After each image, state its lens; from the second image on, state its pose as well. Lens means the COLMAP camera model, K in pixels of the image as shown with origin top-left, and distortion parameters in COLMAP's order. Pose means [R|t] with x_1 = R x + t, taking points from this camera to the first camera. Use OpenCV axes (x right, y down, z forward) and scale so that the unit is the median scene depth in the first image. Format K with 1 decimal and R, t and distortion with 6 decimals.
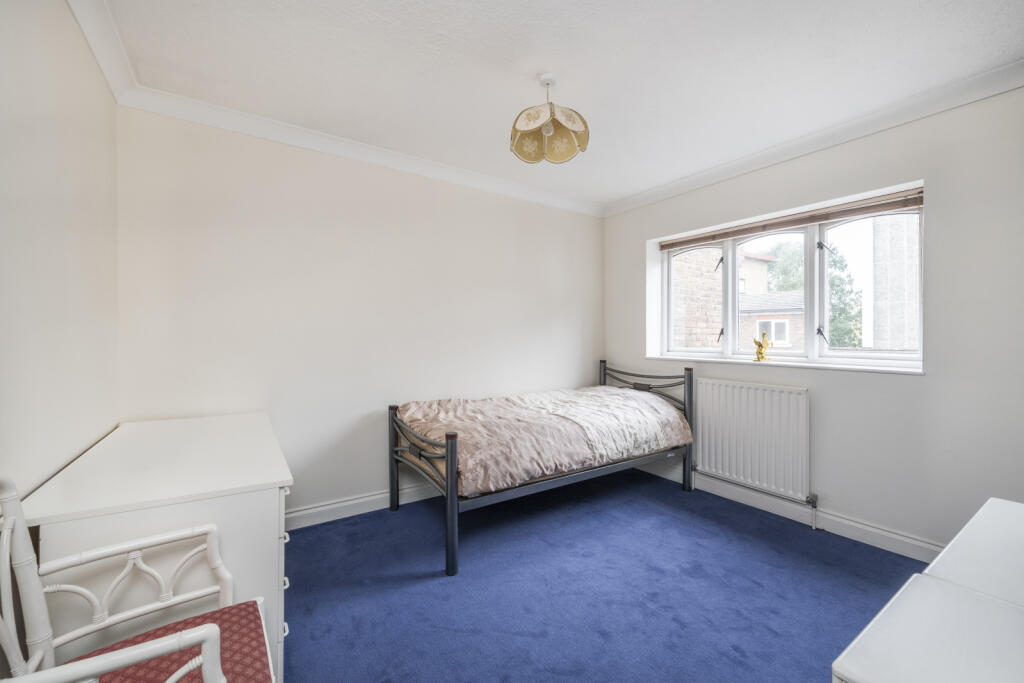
lens RADIAL K [[413.9, 0, 519.5], [0, 413.9, 338.6], [0, 0, 1]] dist [0.010564, -0.000810]
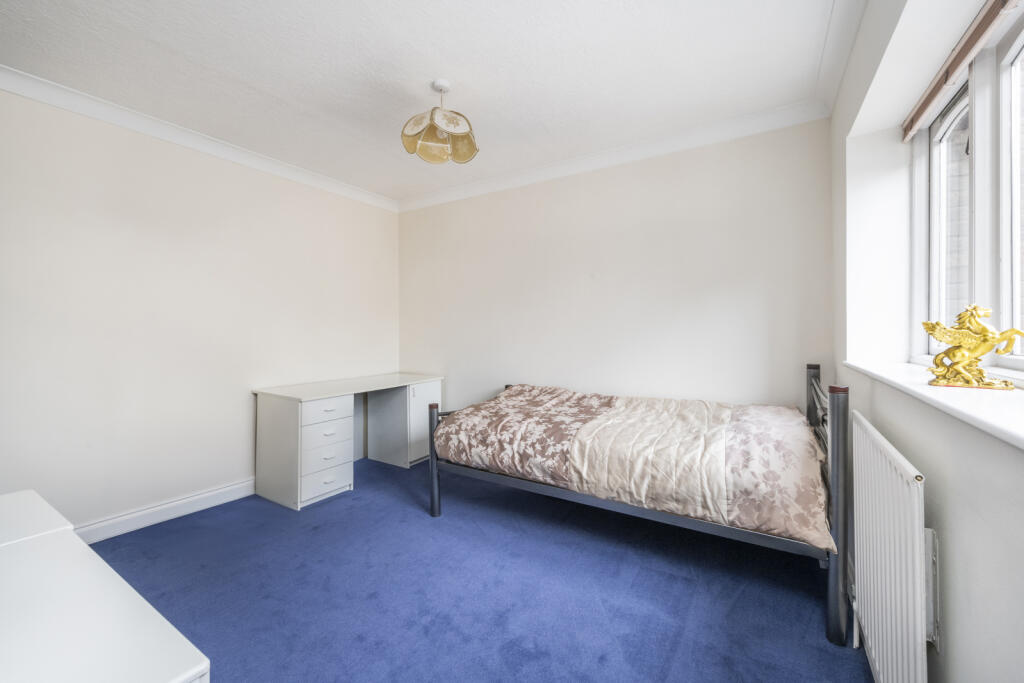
lens RADIAL K [[413.9, 0, 514.8], [0, 413.9, 335.2], [0, 0, 1]] dist [0.010564, -0.000810]
pose [[0.398129, 0.010636, -0.917268, 0.967422], [0.007955, 0.999855, 0.015046, -0.002731], [0.917295, -0.013288, 0.397987, 0.642747]]
